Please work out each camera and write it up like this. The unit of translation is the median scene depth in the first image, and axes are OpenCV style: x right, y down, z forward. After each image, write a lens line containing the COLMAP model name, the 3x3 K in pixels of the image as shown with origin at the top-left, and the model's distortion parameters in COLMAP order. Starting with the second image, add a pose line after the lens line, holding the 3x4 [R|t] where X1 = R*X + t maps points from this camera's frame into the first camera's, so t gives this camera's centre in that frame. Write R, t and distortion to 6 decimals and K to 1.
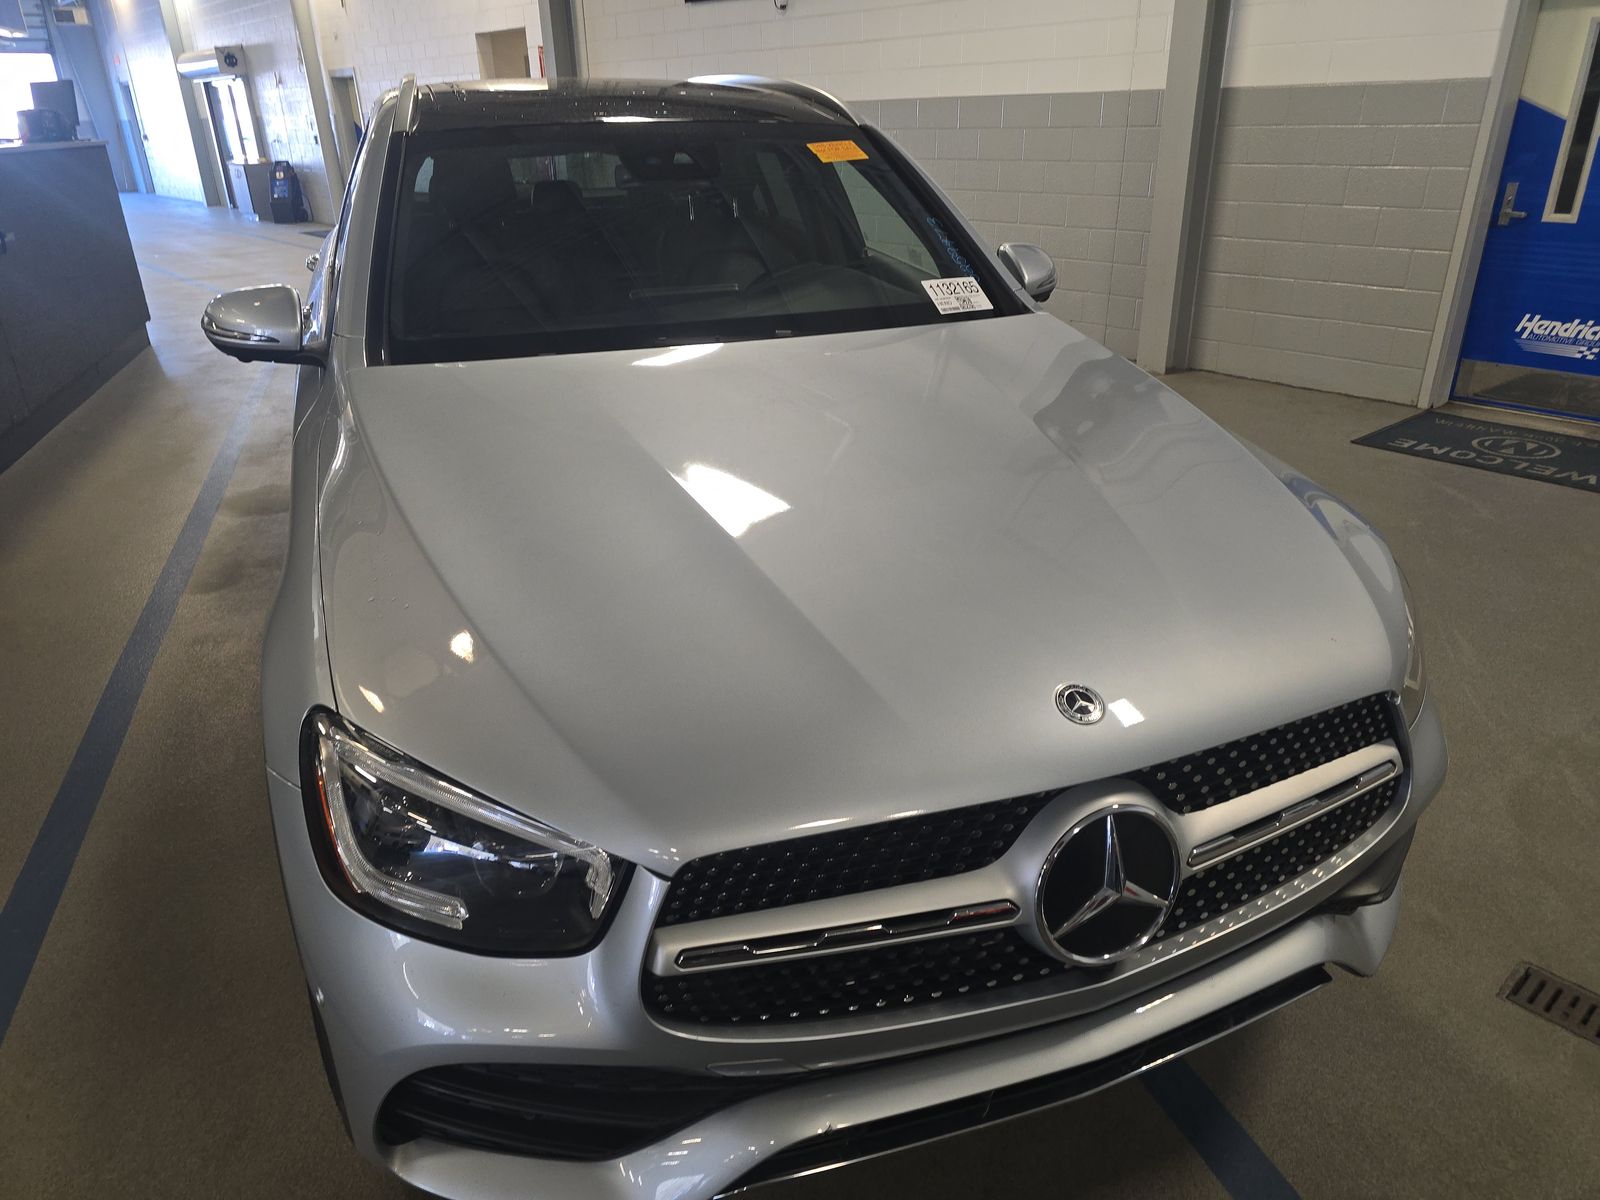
lens RADIAL K [[1081.6, 0, 809.5], [0, 1081.6, 618.9], [0, 0, 1]] dist [0.046855, -0.032212]
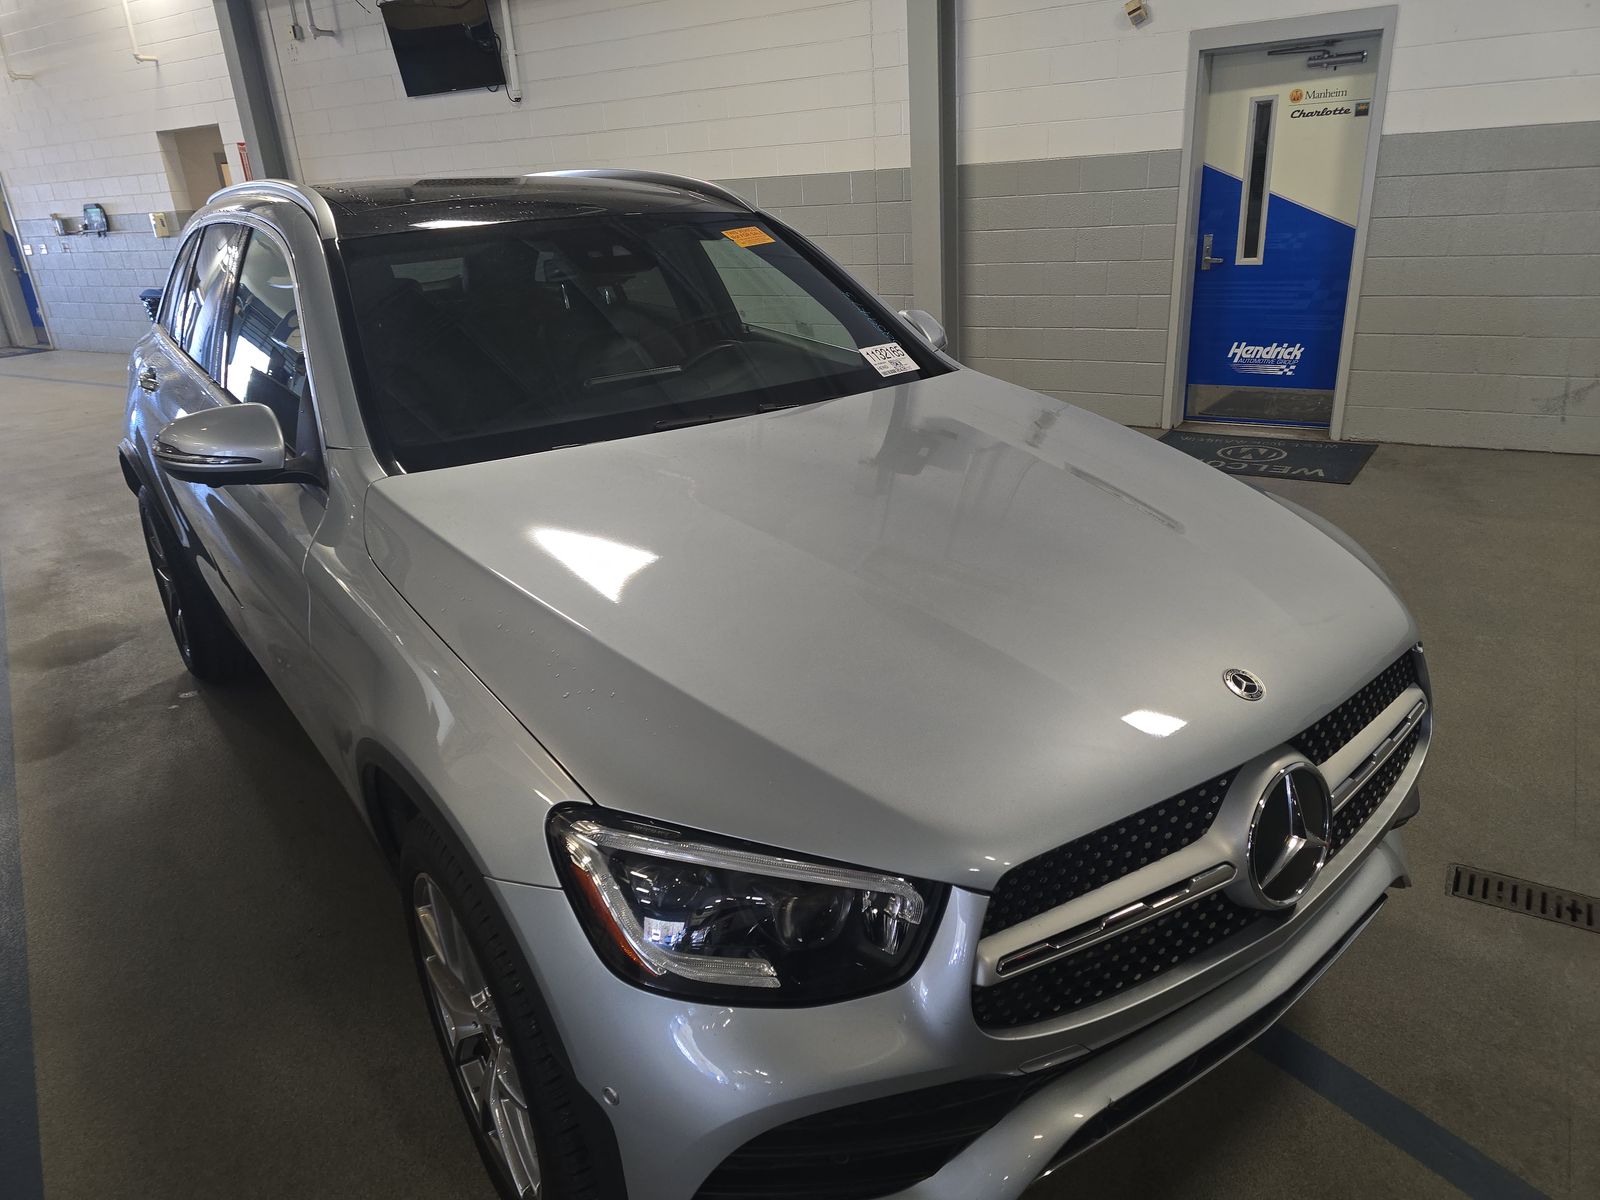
lens RADIAL K [[1081.6, 0, 809.5], [0, 1081.6, 618.9], [0, 0, 1]] dist [0.046855, -0.032212]
pose [[0.960916, -0.136247, 0.240991, -0.123798], [0.150666, 0.987676, -0.042365, -0.003251], [-0.232249, 0.077019, 0.969602, -0.009452]]
